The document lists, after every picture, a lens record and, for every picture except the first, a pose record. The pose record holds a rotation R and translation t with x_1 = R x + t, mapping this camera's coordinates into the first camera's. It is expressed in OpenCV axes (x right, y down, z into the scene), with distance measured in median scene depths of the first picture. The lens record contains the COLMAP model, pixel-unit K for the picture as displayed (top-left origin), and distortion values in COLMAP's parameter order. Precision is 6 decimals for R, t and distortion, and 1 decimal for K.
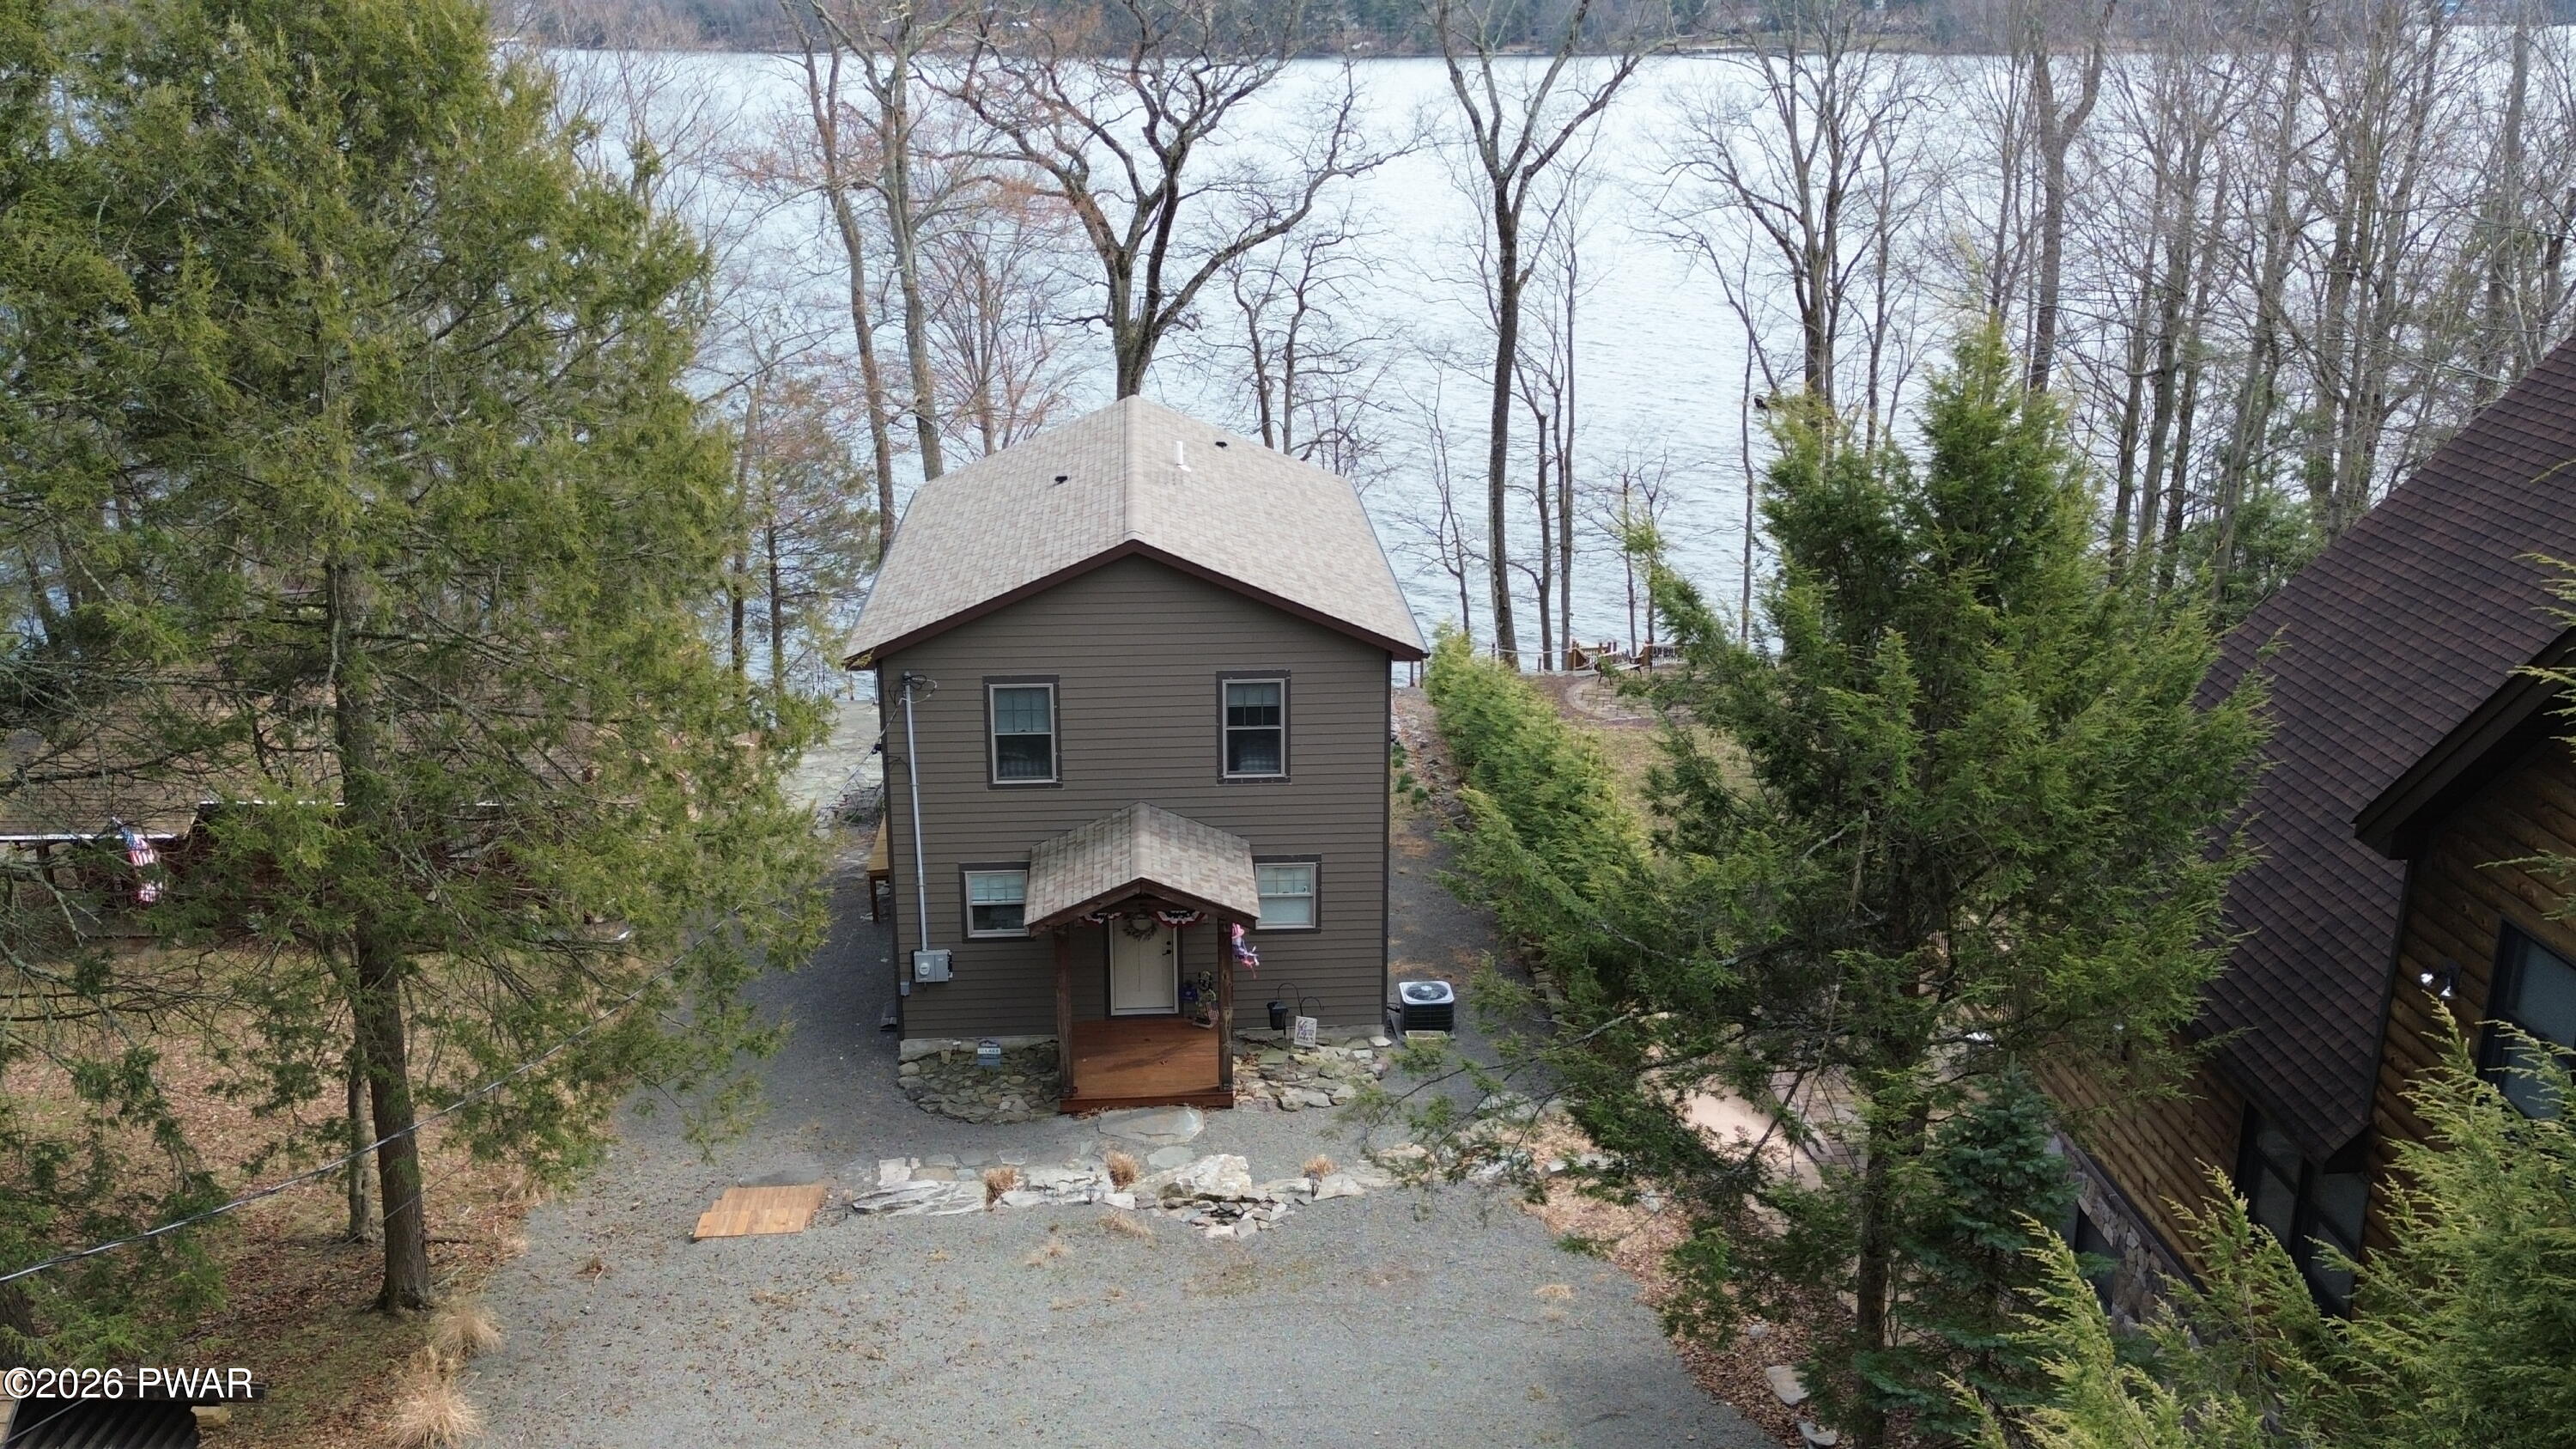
lens RADIAL K [[2173.7, 0, 1288.0], [0, 2173.7, 724.5], [0, 0, 1]] dist [0.114586, -0.002863]
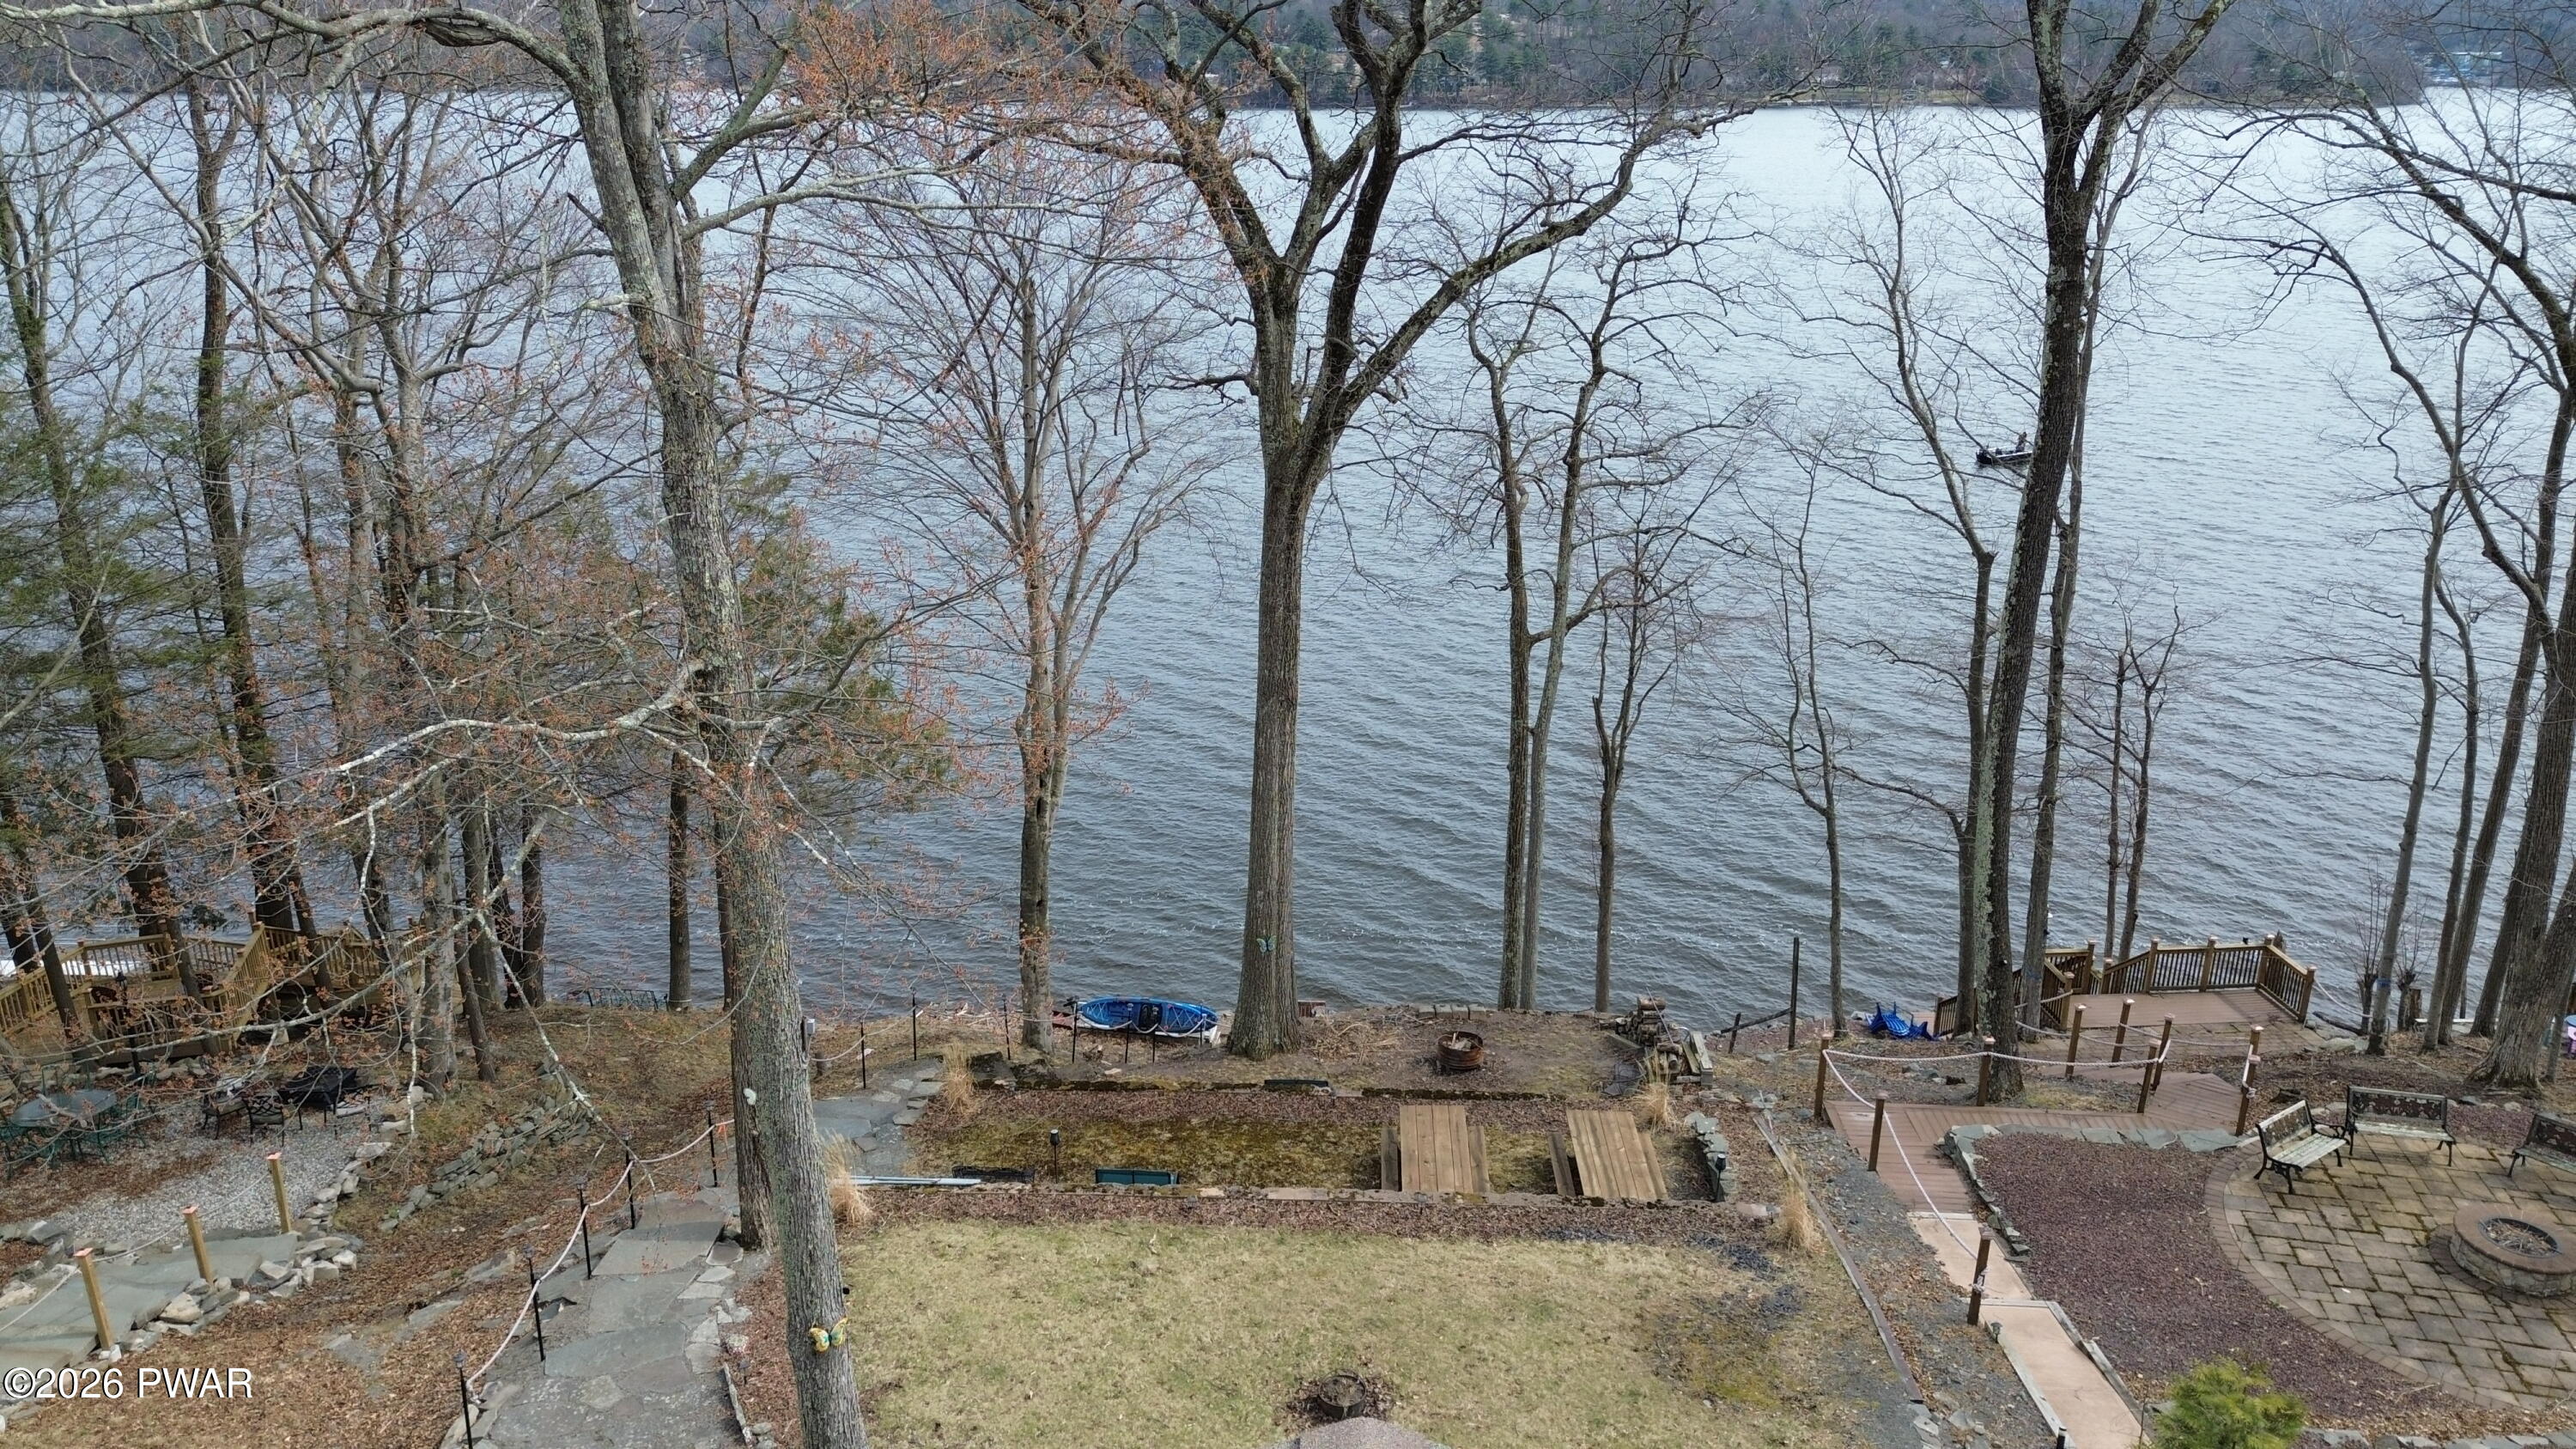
lens RADIAL K [[1784.4, 0, 1288.0], [0, 1784.4, 724.5], [0, 0, 1]] dist [0.084970, -0.001949]
pose [[0.997520, 0.028183, -0.064498, -0.044278], [-0.026096, 0.999115, 0.032981, -0.123161], [0.065370, -0.031216, 0.997373, 0.578619]]
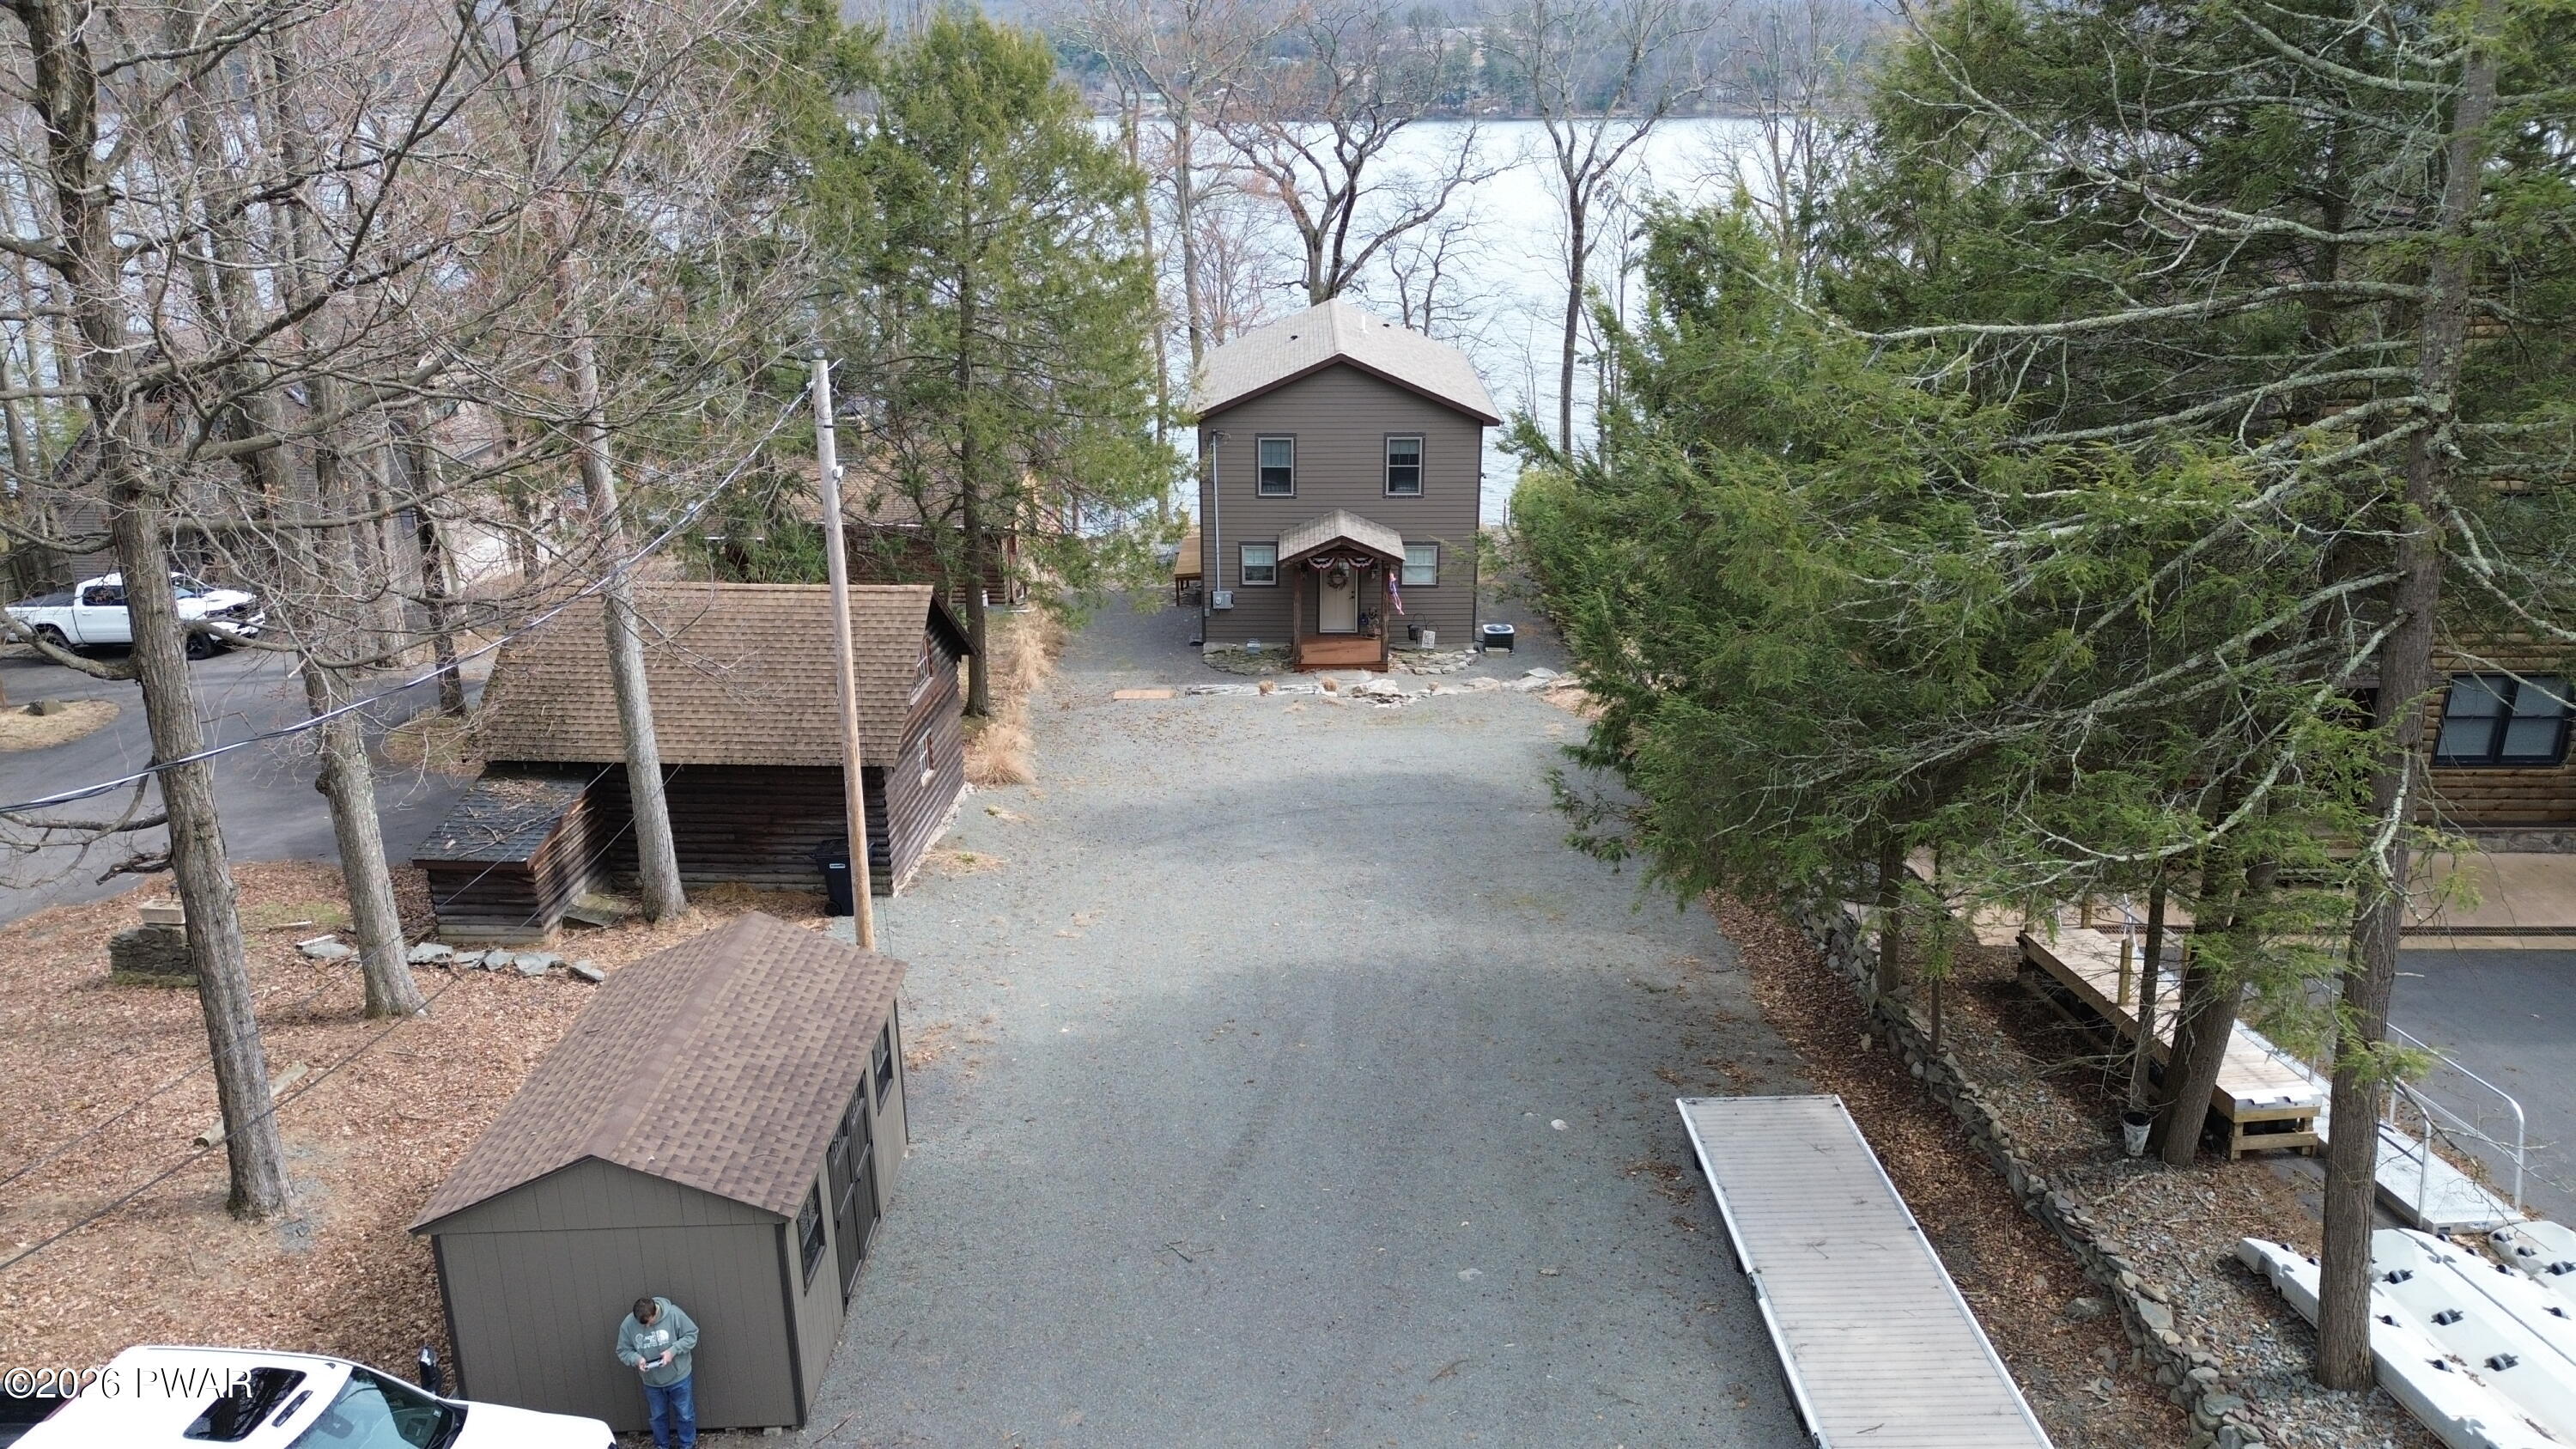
lens RADIAL K [[1784.4, 0, 1288.0], [0, 1784.4, 724.5], [0, 0, 1]] dist [0.084970, -0.001949]
pose [[0.997217, 0.024415, -0.070437, -0.001134], [-0.022458, 0.999343, 0.028440, 0.086026], [0.071085, -0.026779, 0.997111, -0.235650]]
